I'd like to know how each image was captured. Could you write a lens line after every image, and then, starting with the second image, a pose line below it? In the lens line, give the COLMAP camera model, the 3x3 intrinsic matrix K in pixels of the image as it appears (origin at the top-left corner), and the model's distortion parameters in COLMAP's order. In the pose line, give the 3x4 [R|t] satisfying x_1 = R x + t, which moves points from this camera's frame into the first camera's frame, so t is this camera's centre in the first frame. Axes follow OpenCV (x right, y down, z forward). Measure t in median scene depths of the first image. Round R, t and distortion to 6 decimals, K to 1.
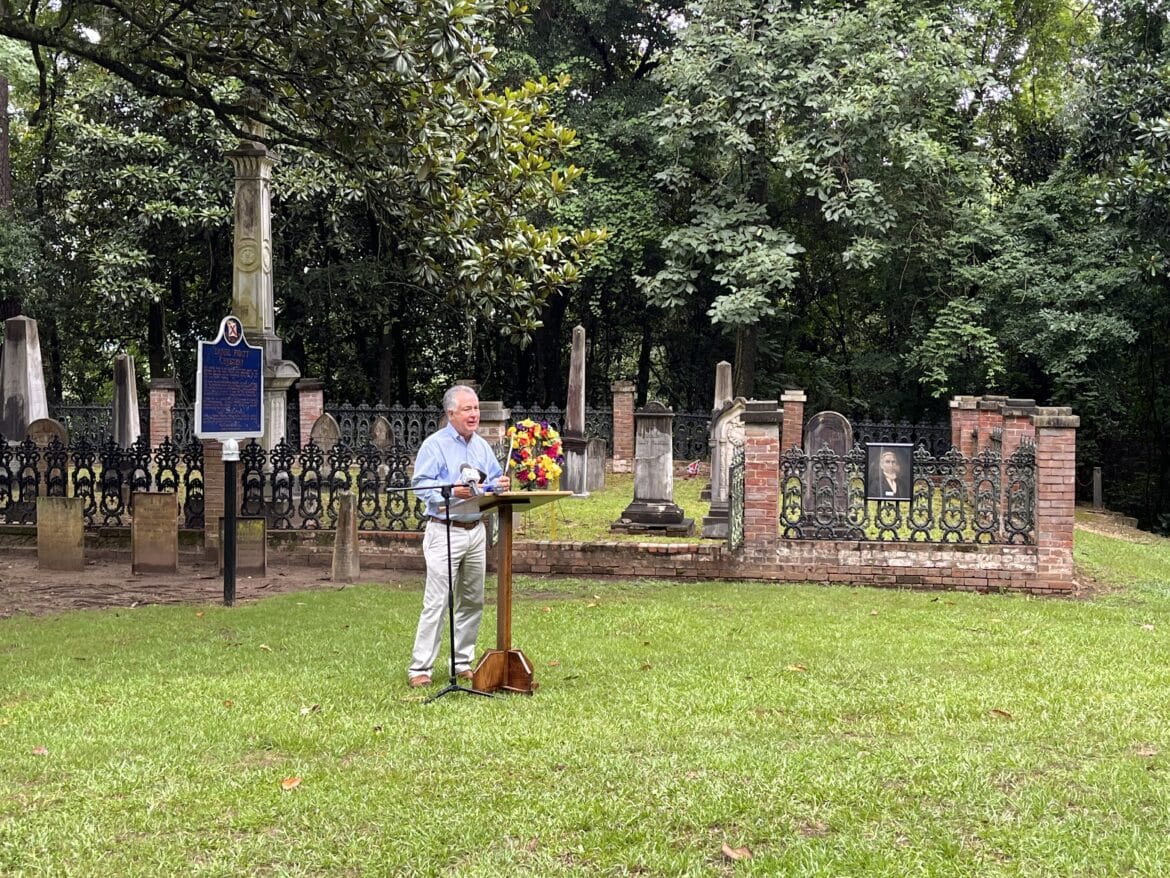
lens RADIAL K [[1554.7, 0, 580.0], [0, 1554.7, 448.5], [0, 0, 1]] dist [0.151809, -0.515939]
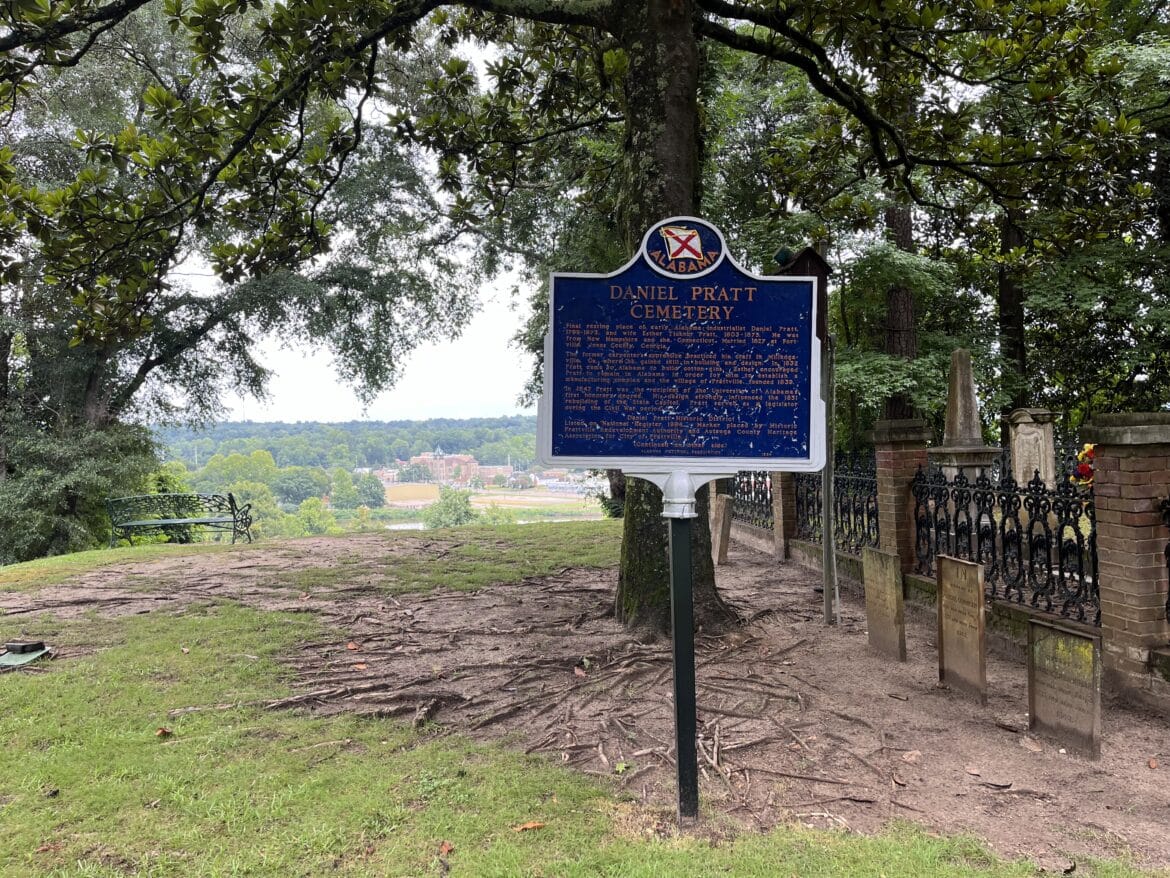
lens RADIAL K [[891.2, 0, 582.9], [0, 891.2, 433.3], [0, 0, 1]] dist [0.060690, -0.074641]
pose [[0.288665, -0.015179, -0.957310, 0.022103], [-0.032565, 0.999140, -0.025662, -0.007193], [0.956876, 0.038582, 0.287922, 0.645525]]
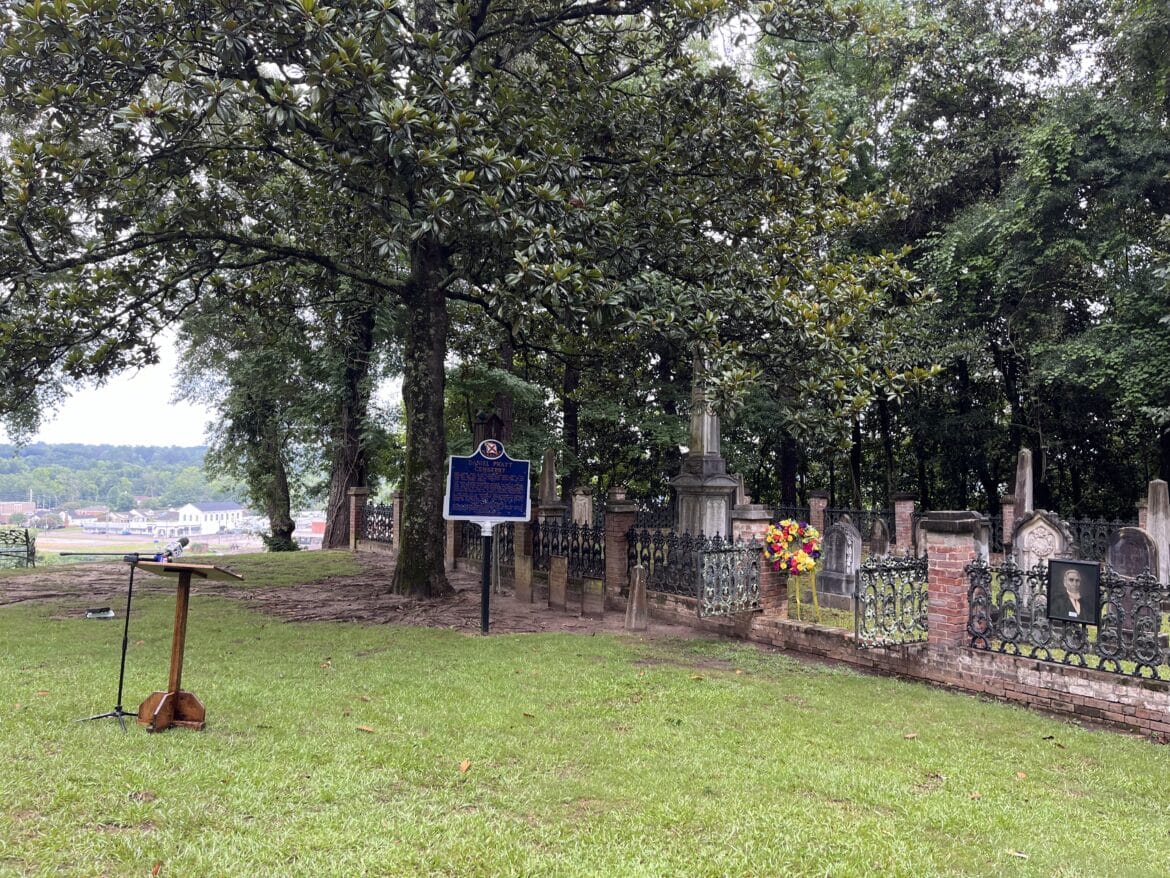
lens RADIAL K [[884.0, 0, 581.6], [0, 884.0, 449.6], [0, 0, 1]] dist [0.117347, -0.154868]
pose [[0.690655, -0.017586, -0.722970, 0.327760], [-0.052341, 0.995867, -0.074225, -0.011620], [0.721287, 0.089105, 0.686881, 0.344828]]
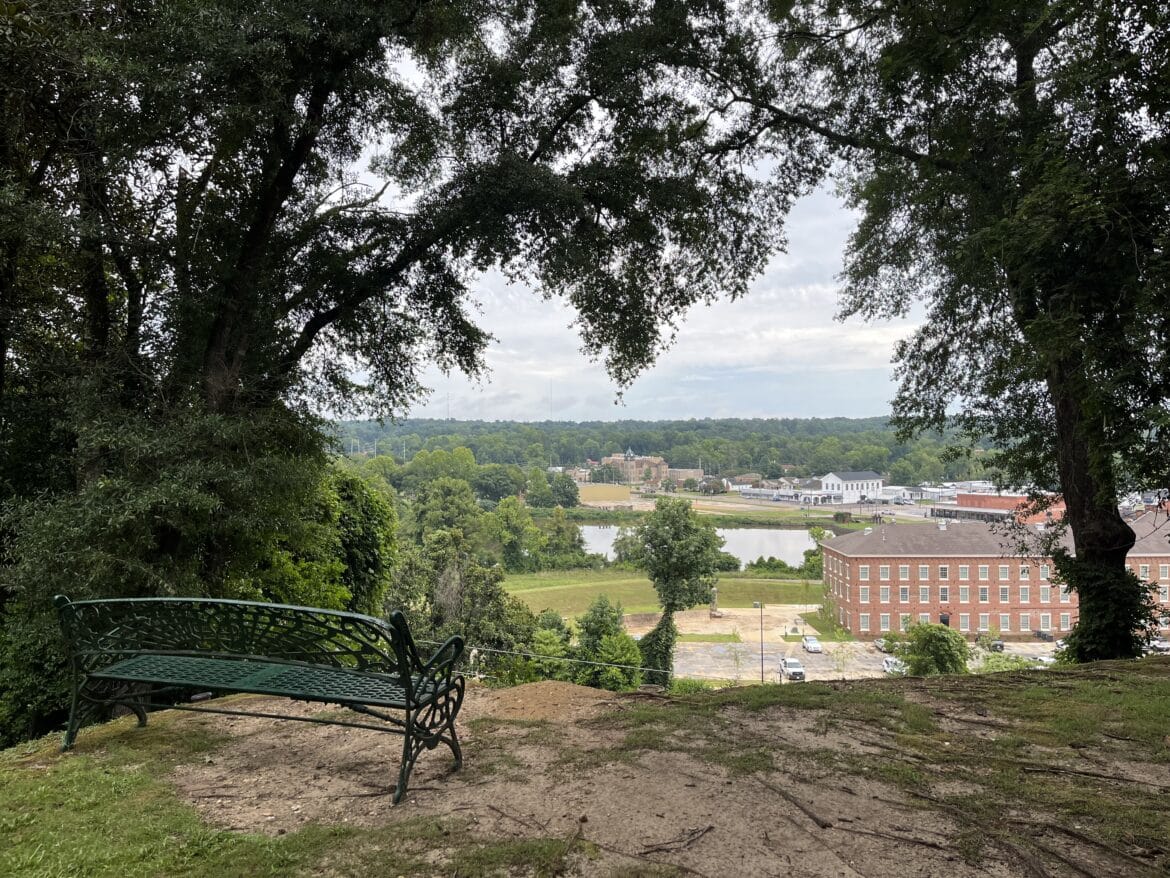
lens RADIAL K [[888.0, 0, 586.4], [0, 888.0, 422.6], [0, 0, 1]] dist [0.089430, -0.131363]
pose [[0.086986, -0.025629, -0.995880, -0.546247], [-0.060757, 0.997672, -0.030982, -0.008954], [0.994355, 0.063202, 0.085227, 0.606476]]
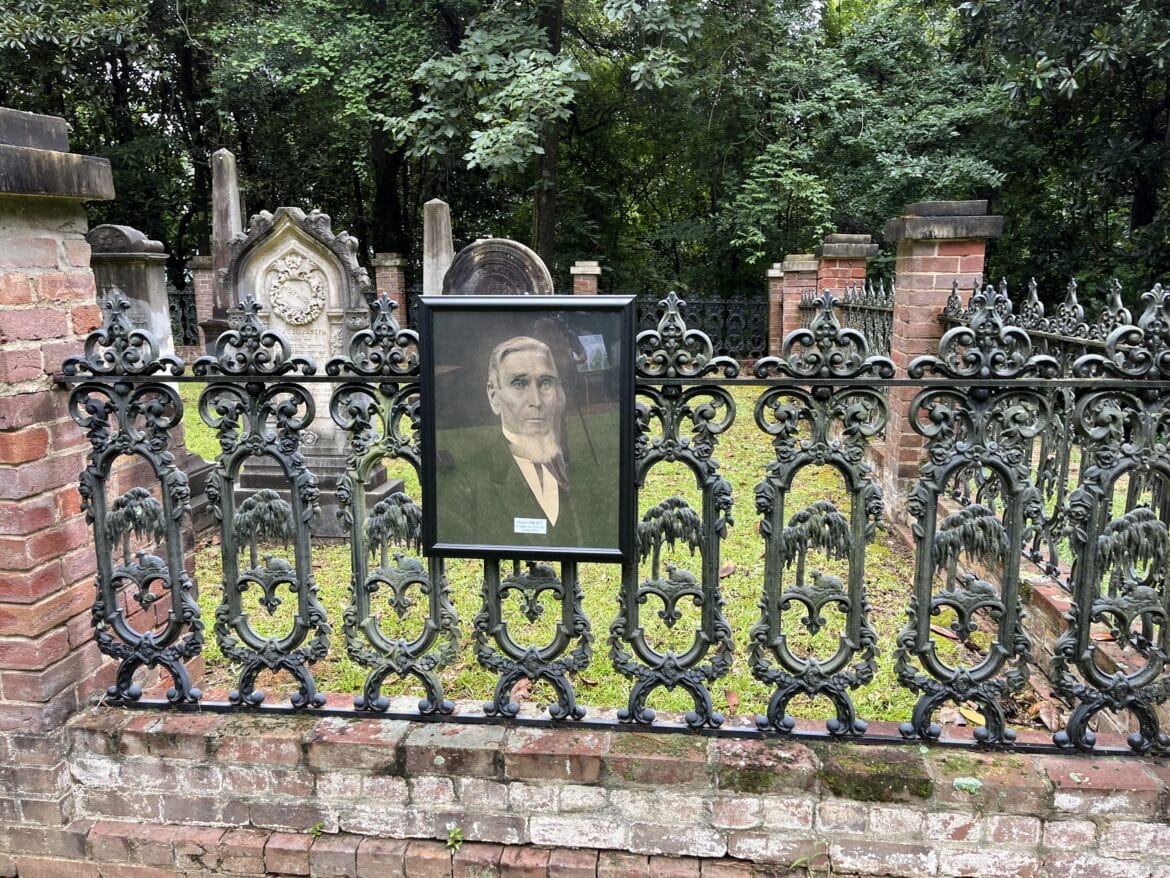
lens RADIAL K [[891.2, 0, 582.9], [0, 891.2, 433.3], [0, 0, 1]] dist [0.060690, -0.074641]
pose [[0.999189, -0.021334, 0.034147, 0.170360], [0.017376, 0.993525, 0.112278, 0.001592], [-0.036321, -0.111594, 0.993090, 0.740891]]
